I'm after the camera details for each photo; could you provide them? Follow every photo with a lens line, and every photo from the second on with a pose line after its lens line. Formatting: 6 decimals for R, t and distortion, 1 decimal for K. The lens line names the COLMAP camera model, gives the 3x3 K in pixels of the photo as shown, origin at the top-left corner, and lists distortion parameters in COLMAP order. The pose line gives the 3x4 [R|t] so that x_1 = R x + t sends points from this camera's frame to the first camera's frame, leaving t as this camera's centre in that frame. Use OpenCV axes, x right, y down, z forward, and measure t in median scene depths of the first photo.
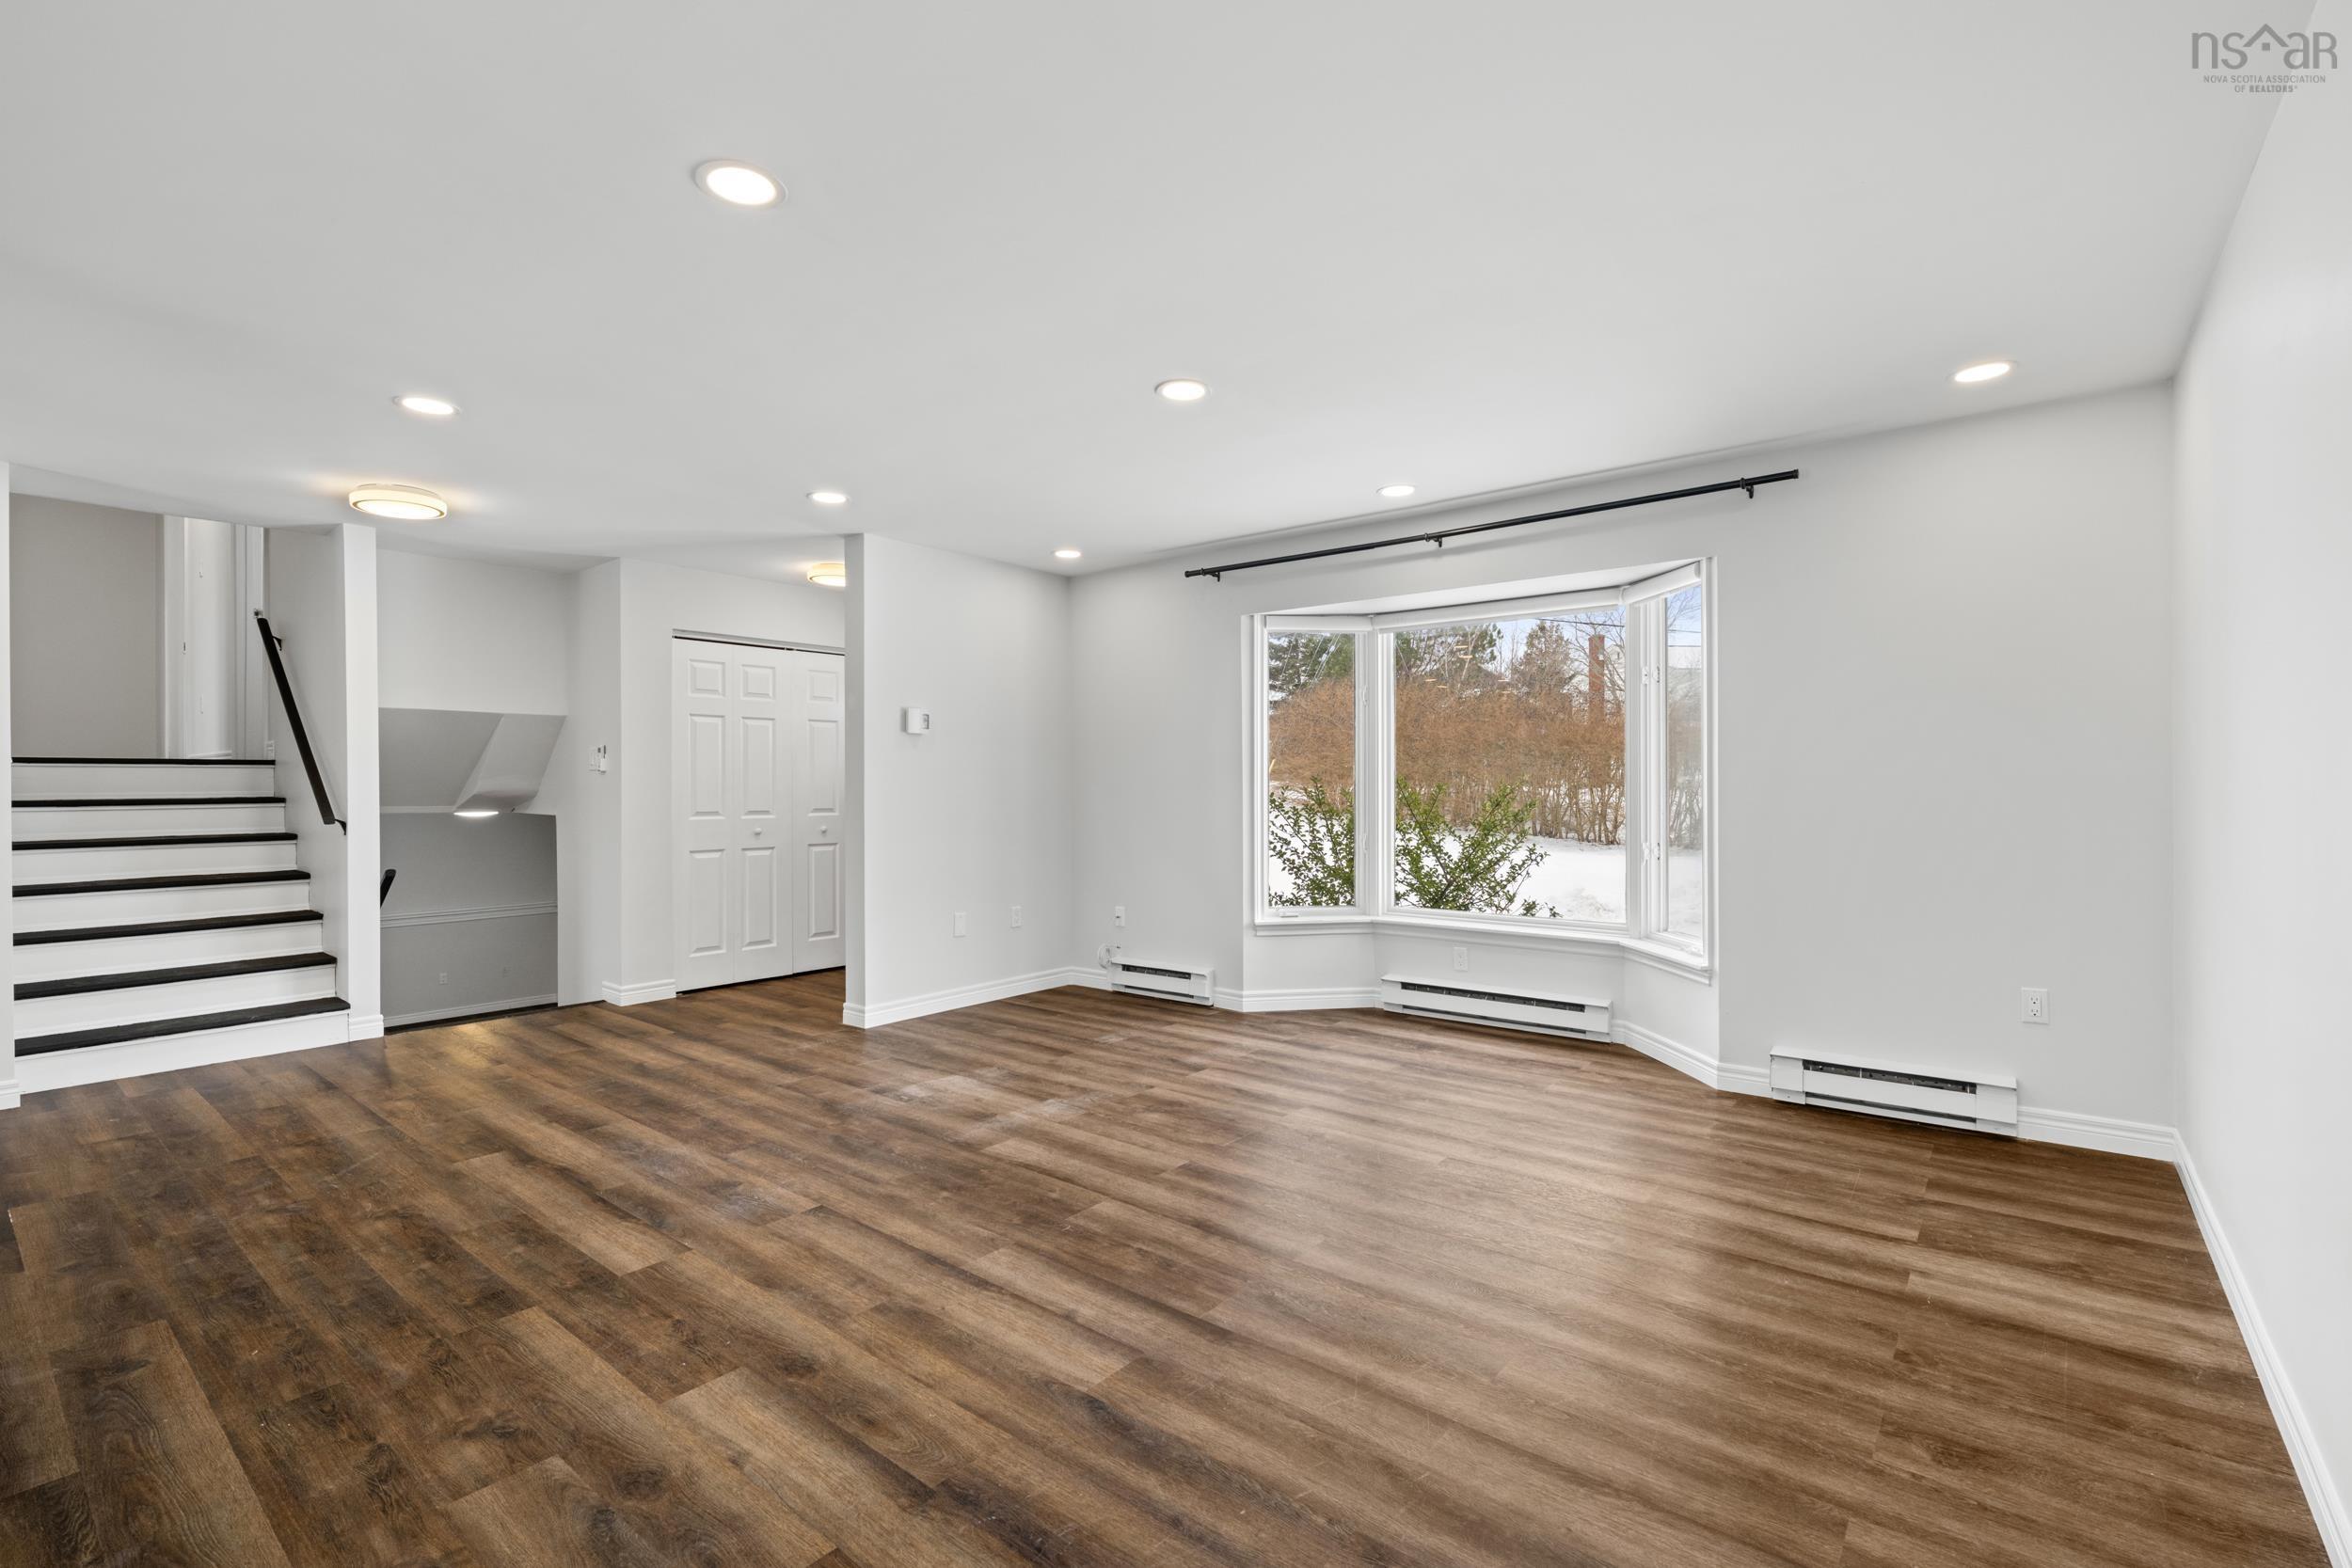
lens RADIAL K [[1047.4, 0, 1177.2], [0, 1047.4, 775.9], [0, 0, 1]] dist [-0.001741, 0.001002]
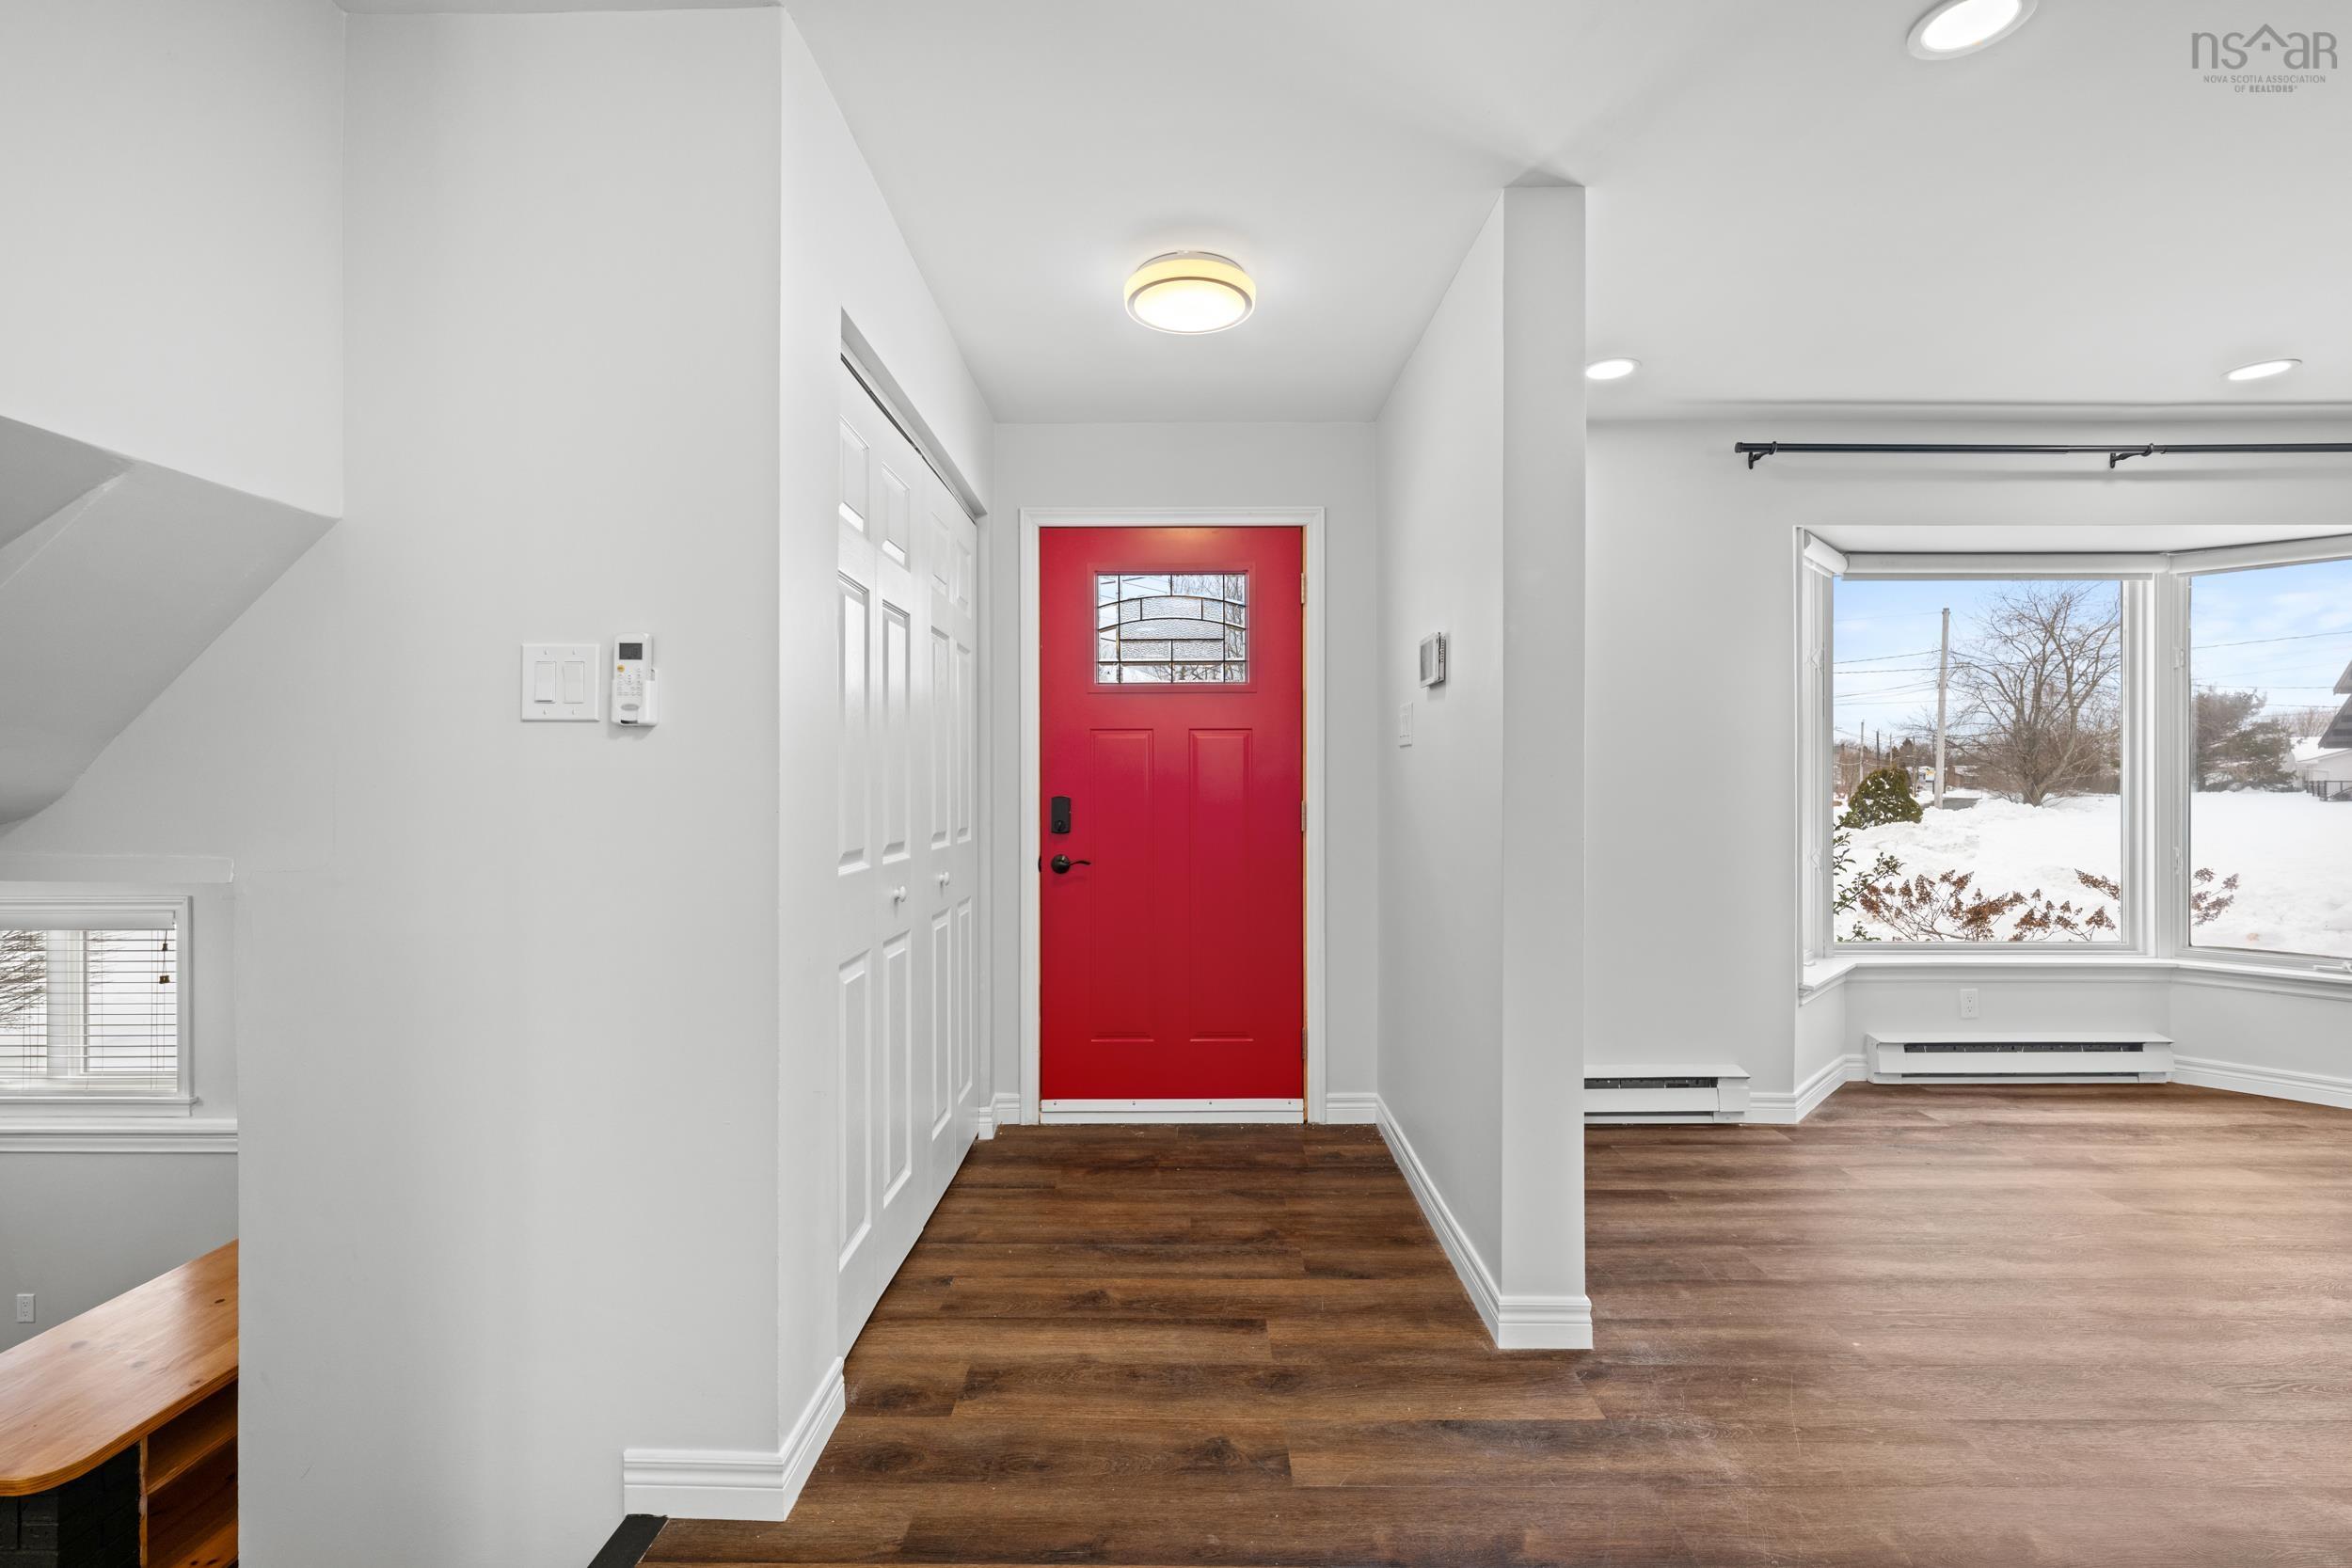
lens RADIAL K [[1047.4, 0, 1189.8], [0, 1047.4, 785.8], [0, 0, 1]] dist [-0.001741, 0.001002]
pose [[0.776061, 0.002383, 0.630653, -0.663006], [-0.010065, 0.999912, 0.008607, 0.010269], [-0.630577, -0.013027, 0.776017, 0.743068]]
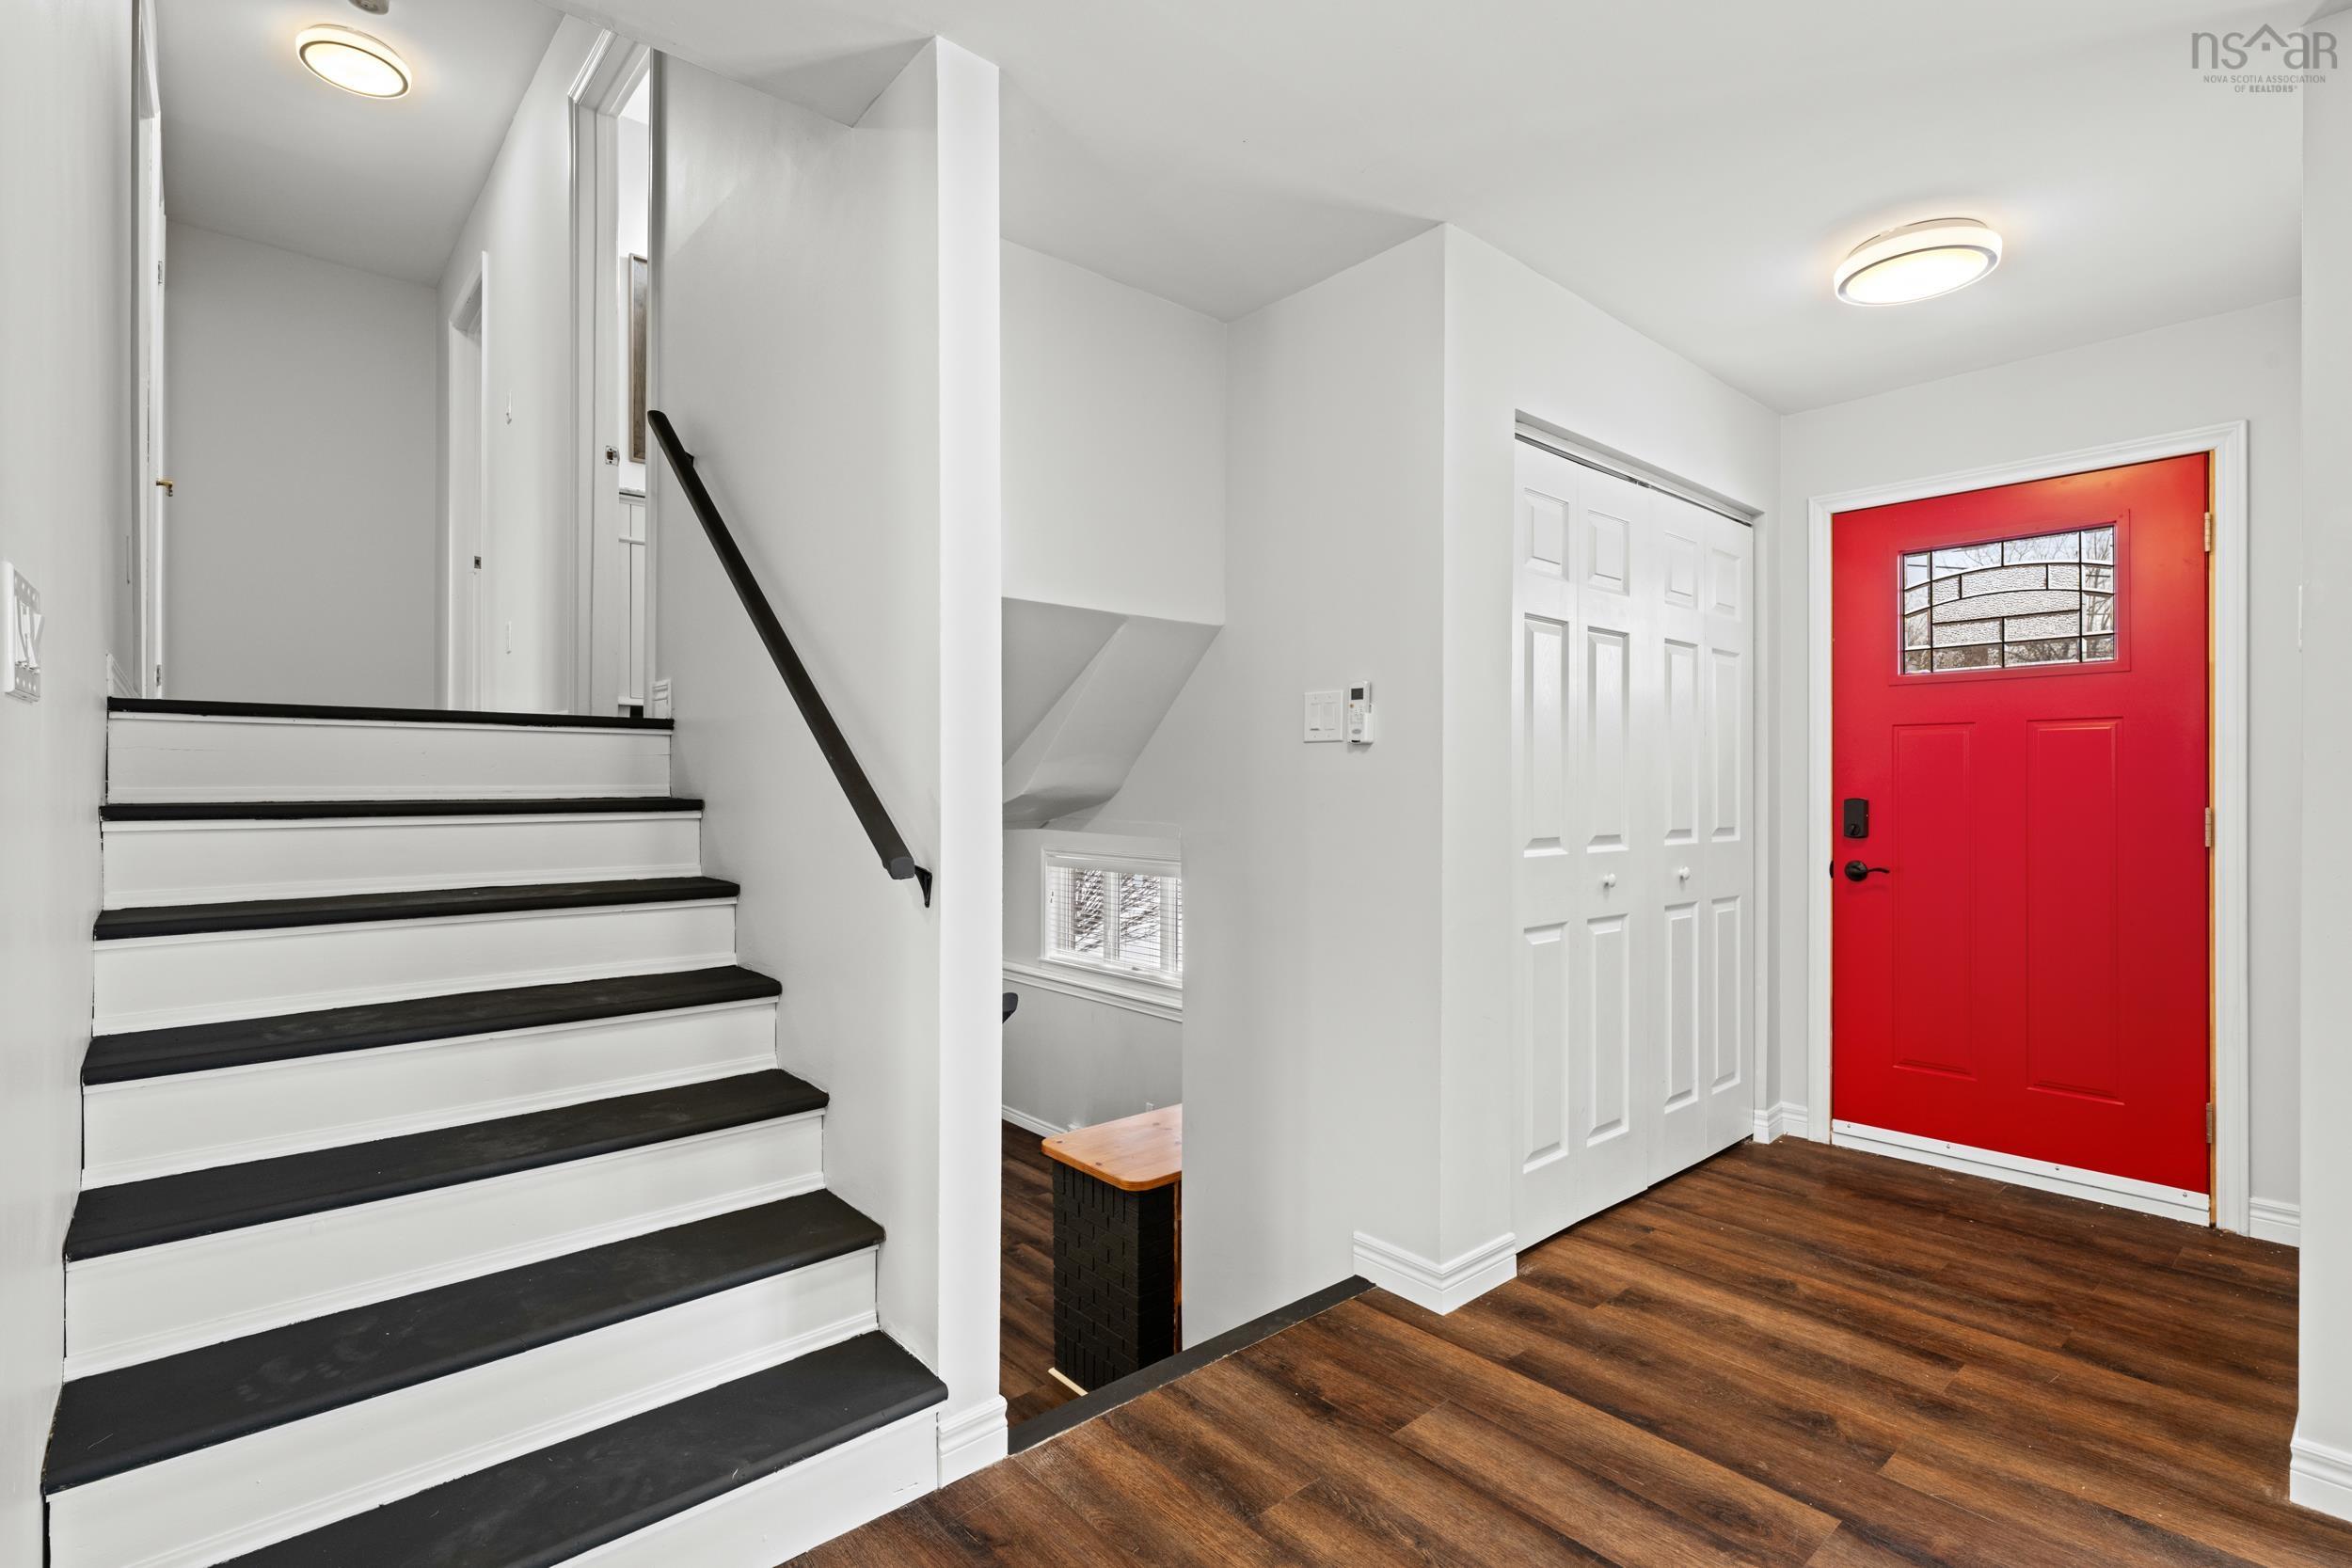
lens RADIAL K [[1110.4, 0, 1187.5], [0, 1110.4, 786.4], [0, 0, 1]] dist [-0.004582, 0.000132]
pose [[0.987721, 0.007113, -0.156066, -0.593673], [-0.005100, 0.999899, 0.013293, 0.009468], [0.156145, -0.012334, 0.987657, 0.592578]]
